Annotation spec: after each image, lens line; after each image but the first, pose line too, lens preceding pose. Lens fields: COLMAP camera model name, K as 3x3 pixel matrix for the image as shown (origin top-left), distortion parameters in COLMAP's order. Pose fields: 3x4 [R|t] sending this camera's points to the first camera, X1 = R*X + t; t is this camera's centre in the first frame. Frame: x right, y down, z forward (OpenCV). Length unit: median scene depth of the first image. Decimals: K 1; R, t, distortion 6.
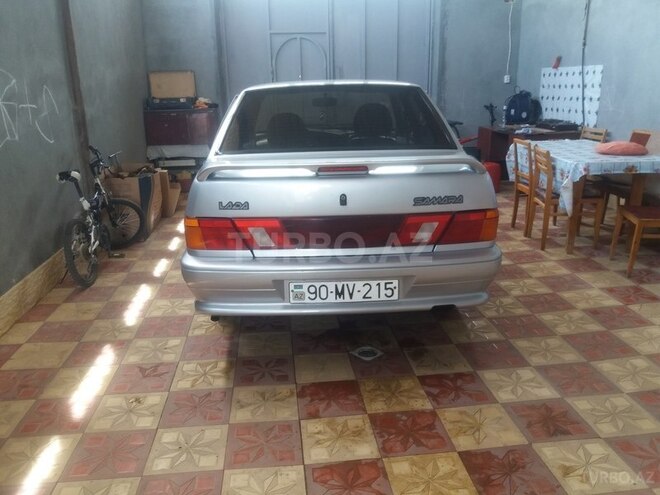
lens RADIAL K [[535.4, 0, 325.9], [0, 535.4, 247.3], [0, 0, 1]] dist [0.102347, -0.201520]
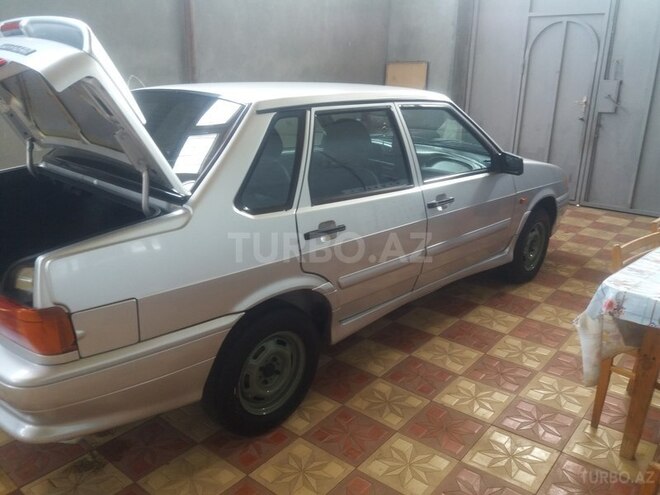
lens RADIAL K [[535.4, 0, 325.9], [0, 535.4, 247.3], [0, 0, 1]] dist [0.102347, -0.201520]
pose [[0.700272, 0.253157, -0.667481, 0.302603], [-0.236198, 0.964512, 0.118011, -0.093822], [0.673669, 0.075017, 0.735216, 0.244696]]
